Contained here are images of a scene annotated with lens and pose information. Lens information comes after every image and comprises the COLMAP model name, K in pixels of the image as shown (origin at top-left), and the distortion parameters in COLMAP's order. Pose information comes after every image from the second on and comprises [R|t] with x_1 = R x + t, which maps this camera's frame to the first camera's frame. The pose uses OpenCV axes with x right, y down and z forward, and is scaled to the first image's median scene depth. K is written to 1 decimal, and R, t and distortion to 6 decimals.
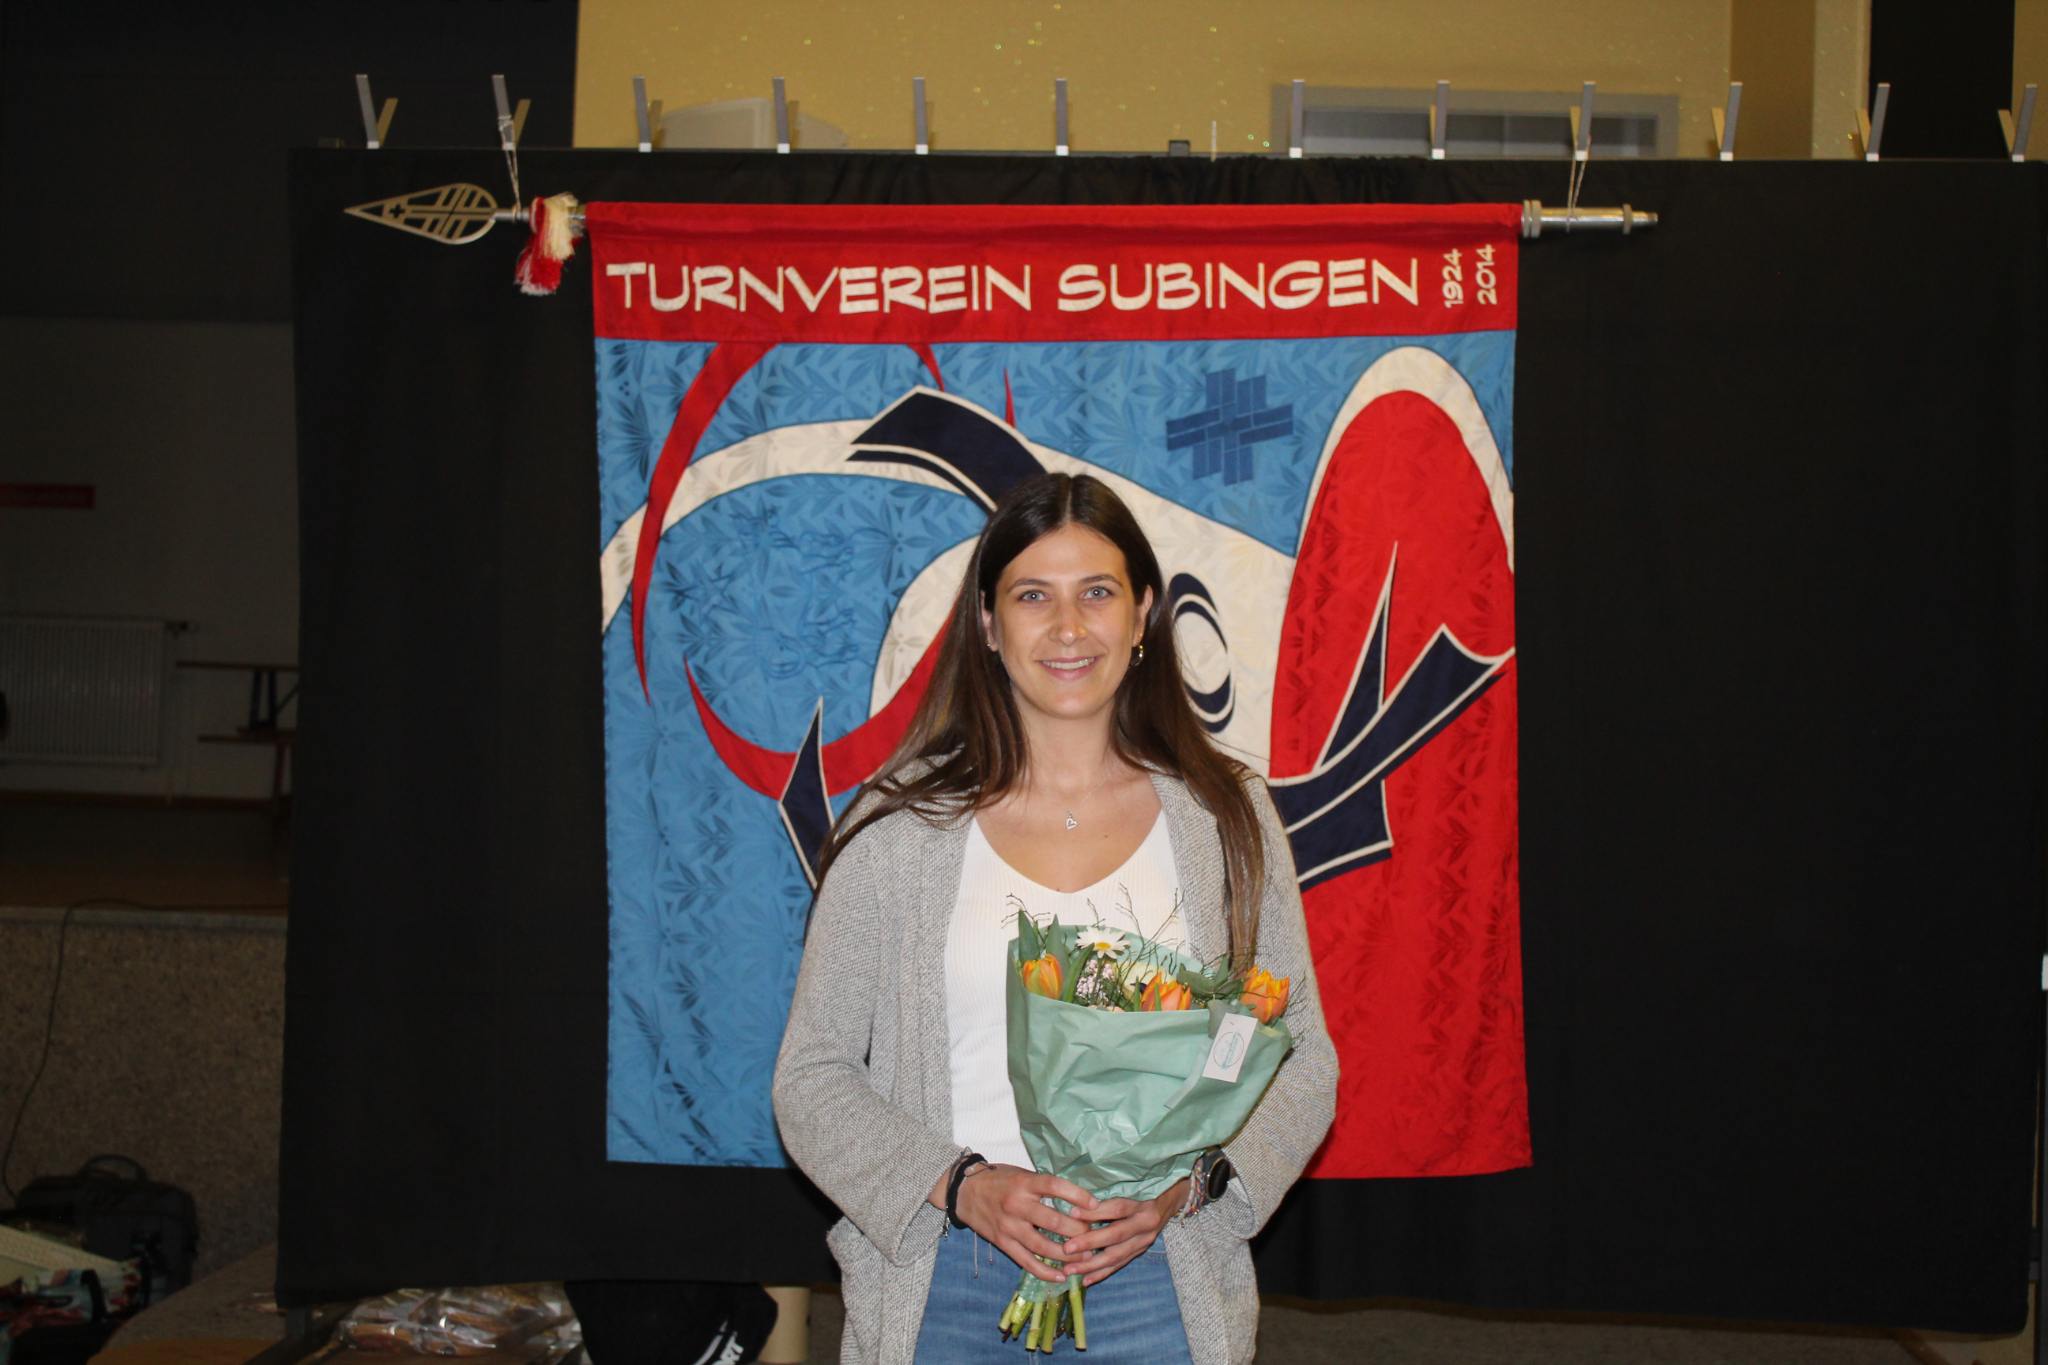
lens RADIAL K [[3024.1, 0, 1032.7], [0, 3024.1, 674.6], [0, 0, 1]] dist [-0.007199, 0.000000]
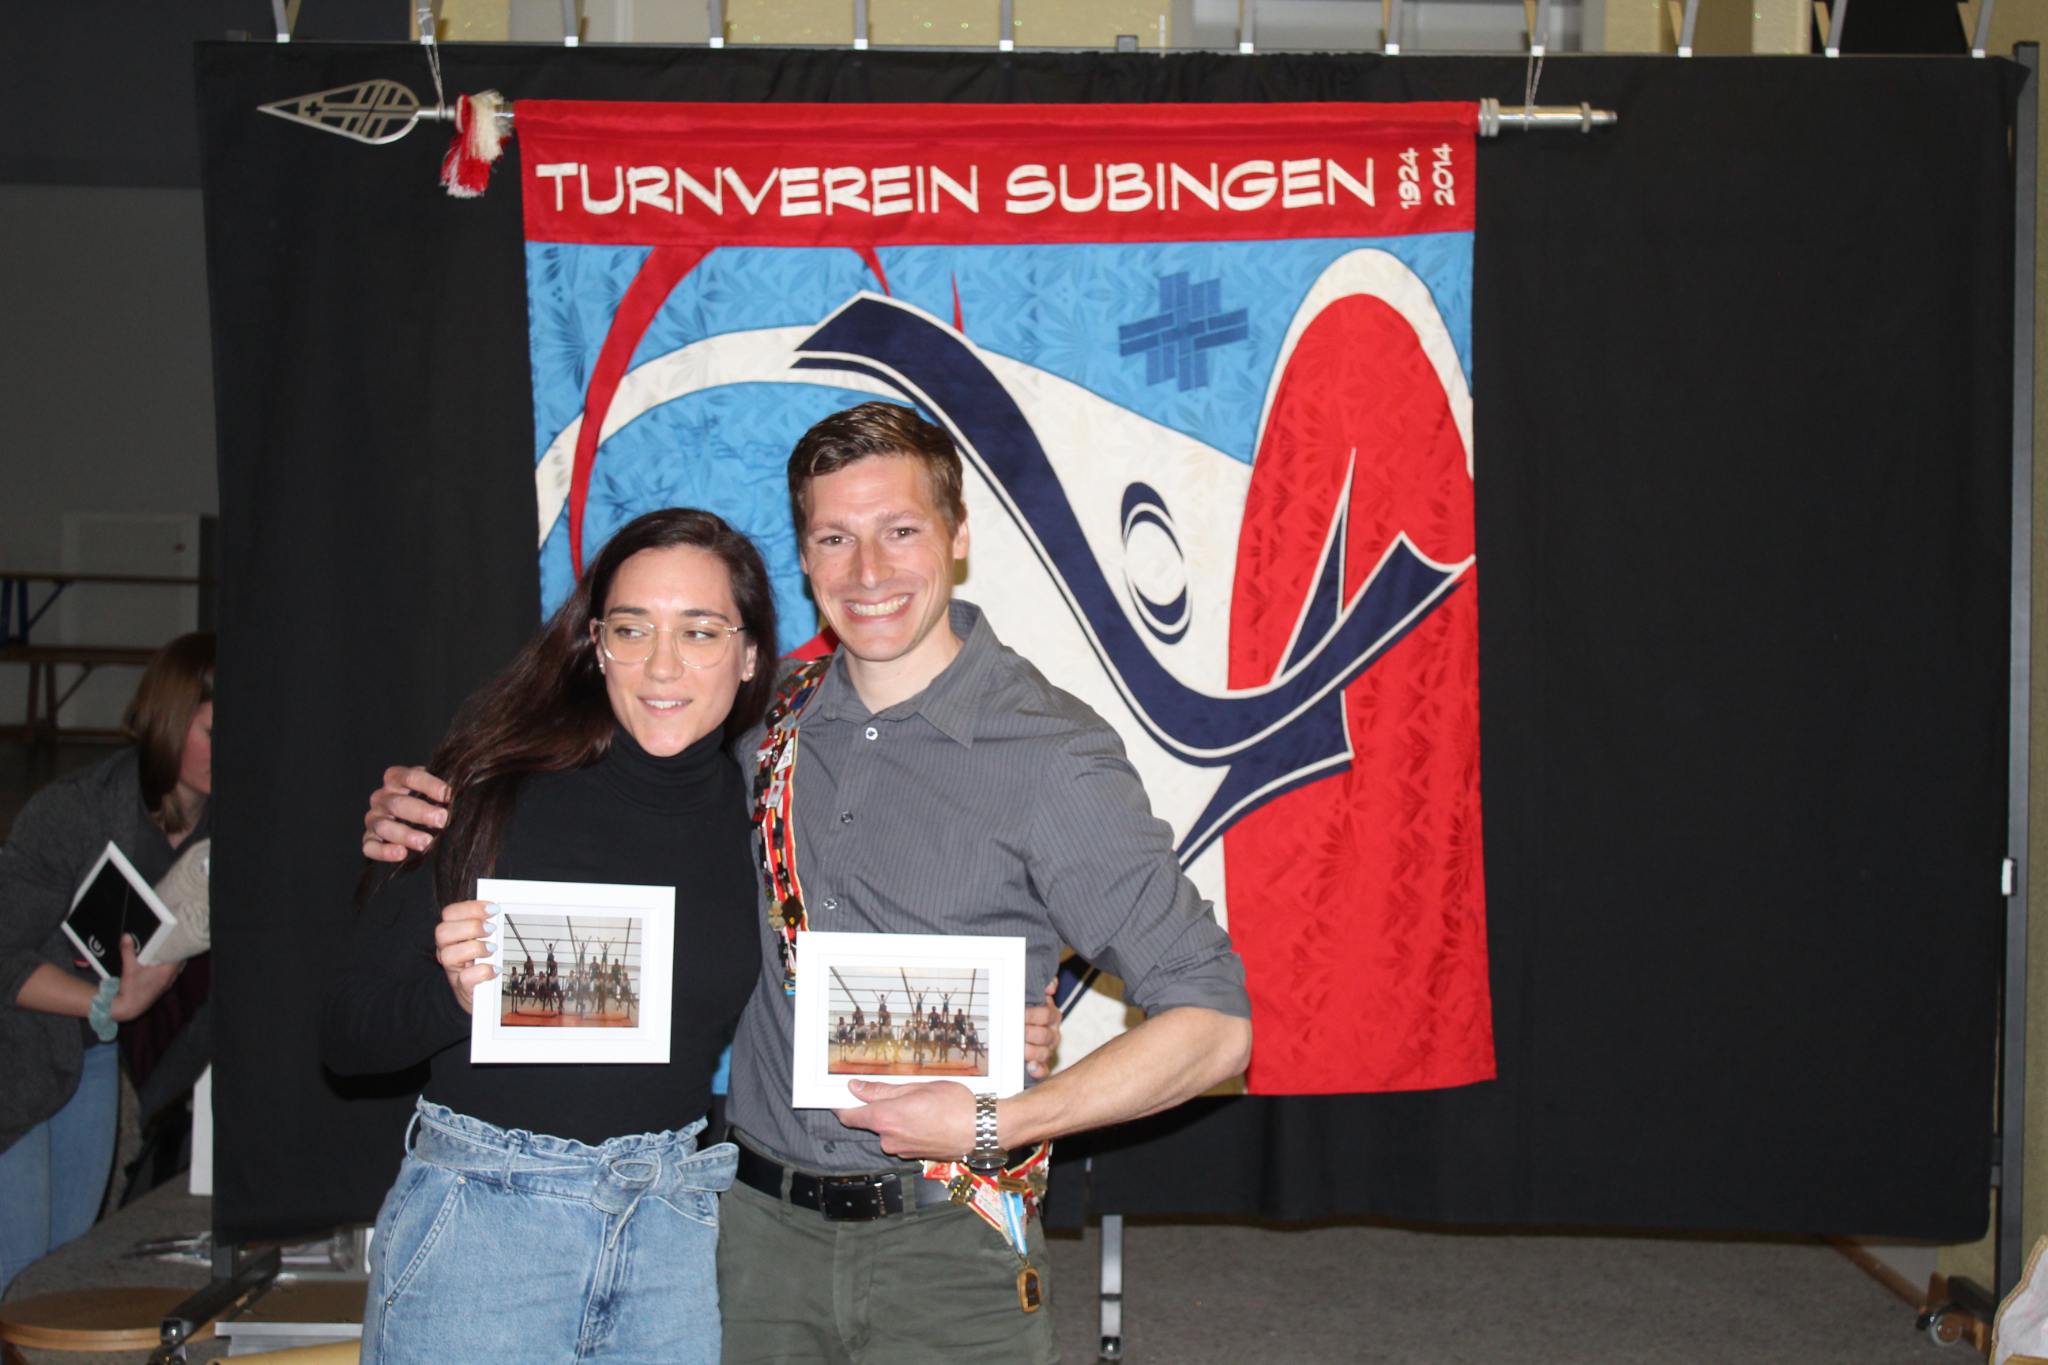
lens RADIAL K [[3487.4, 0, 1021.8], [0, 3487.4, 669.9], [0, 0, 1]] dist [0.018687, 0.000000]
pose [[0.998424, -0.010589, 0.055113, -0.050131], [0.009019, 0.999549, 0.028653, -0.005335], [-0.055391, -0.028111, 0.998069, -0.125558]]
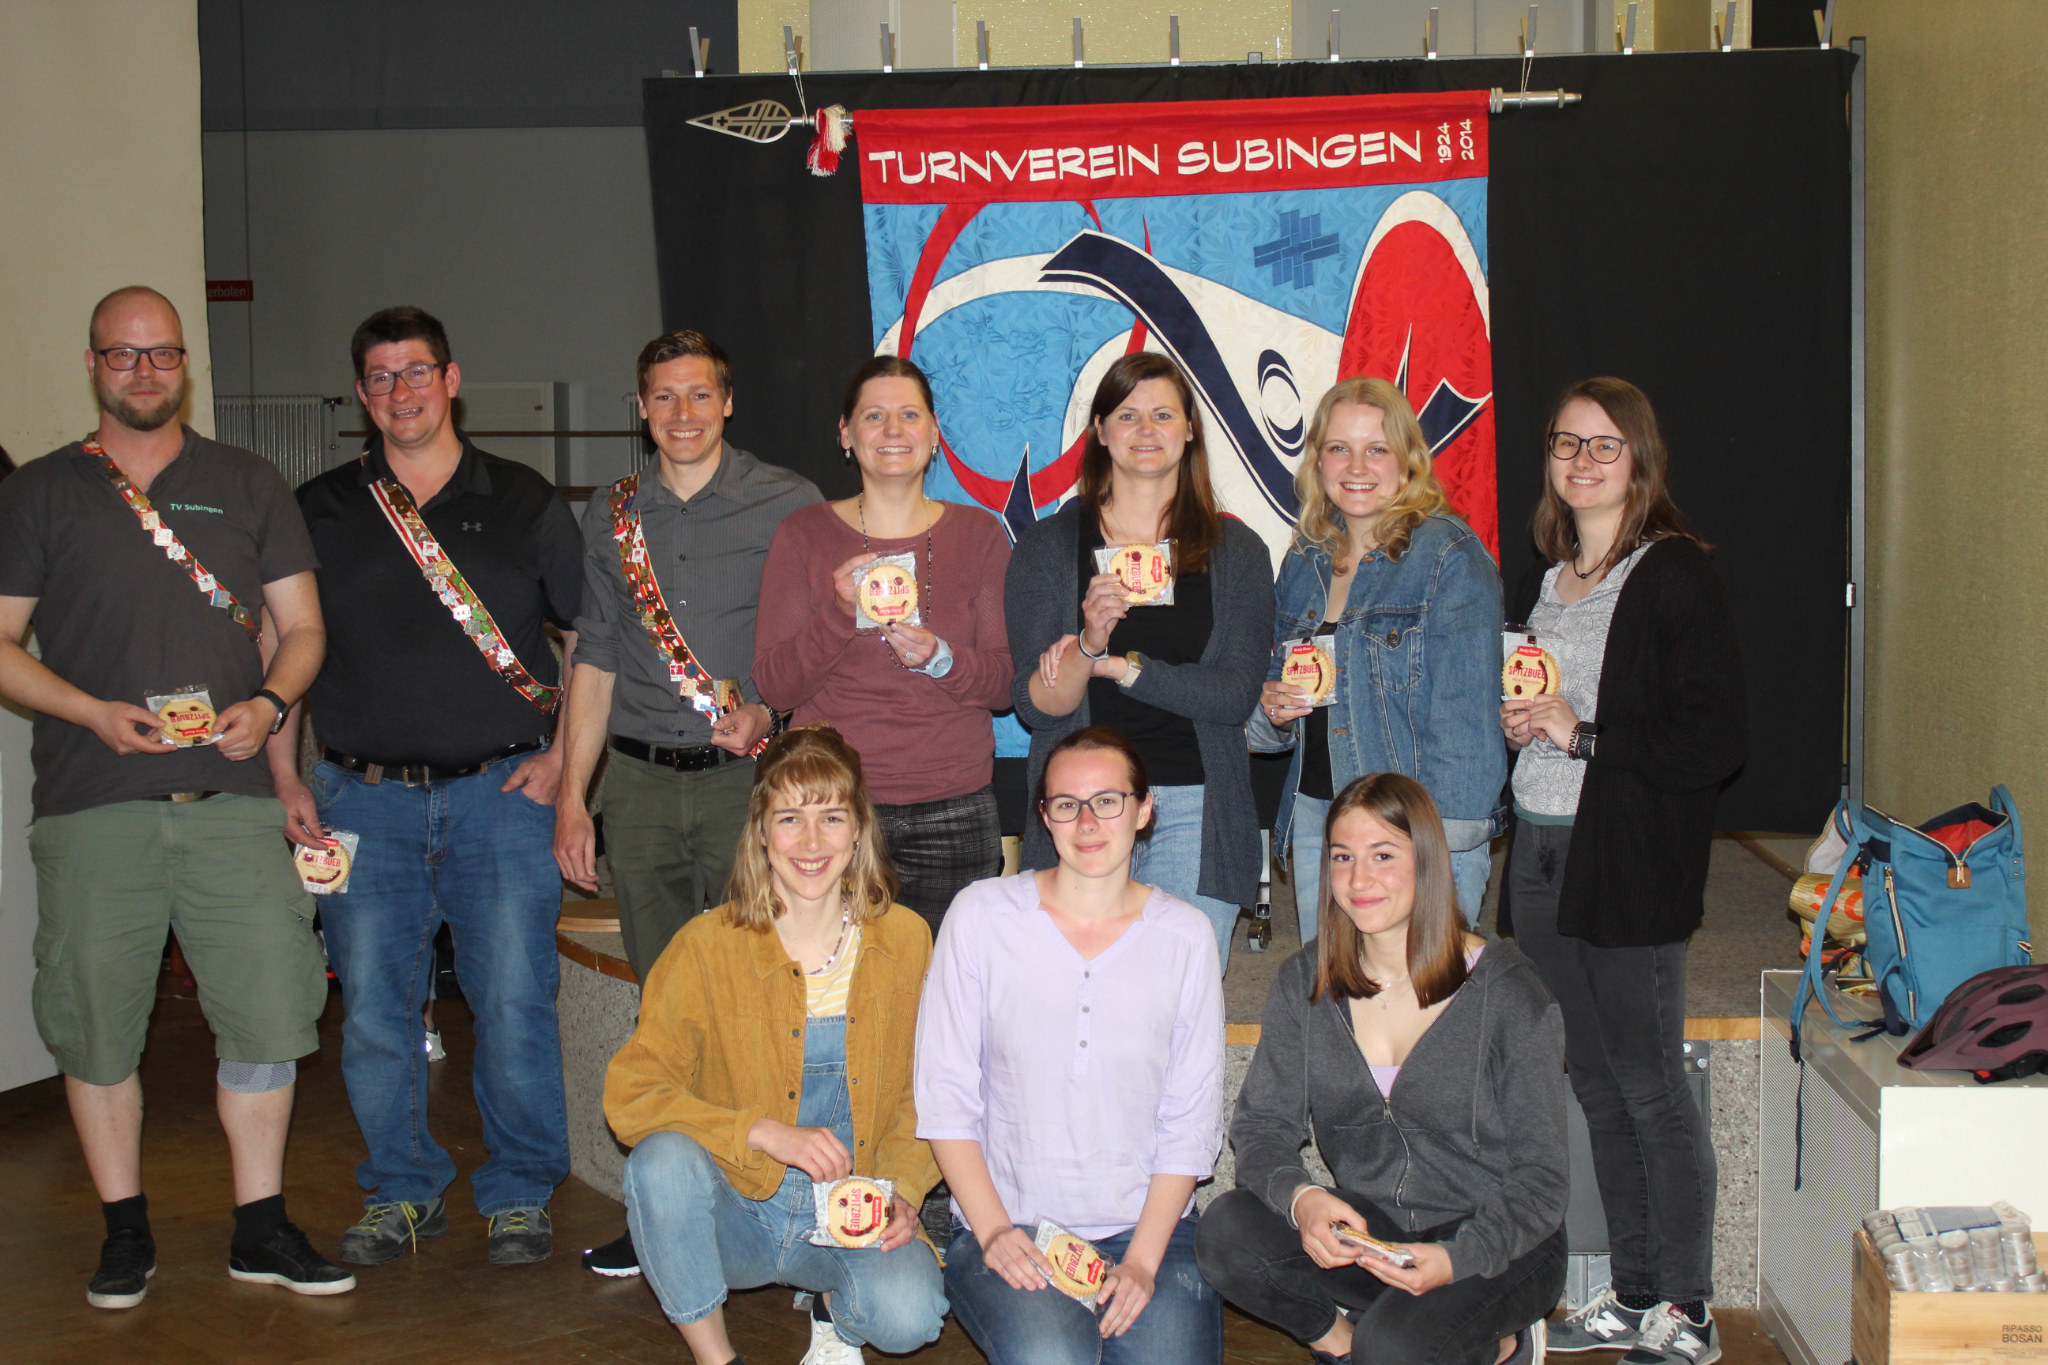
lens RADIAL K [[2958.1, 0, 1030.9], [0, 2958.1, 677.1], [0, 0, 1]] dist [-0.026696, 0.000000]
pose [[0.999271, -0.038048, -0.003149, -0.068212], [0.038177, 0.995235, 0.089720, -0.008071], [-0.000280, -0.089774, 0.995962, -0.460388]]
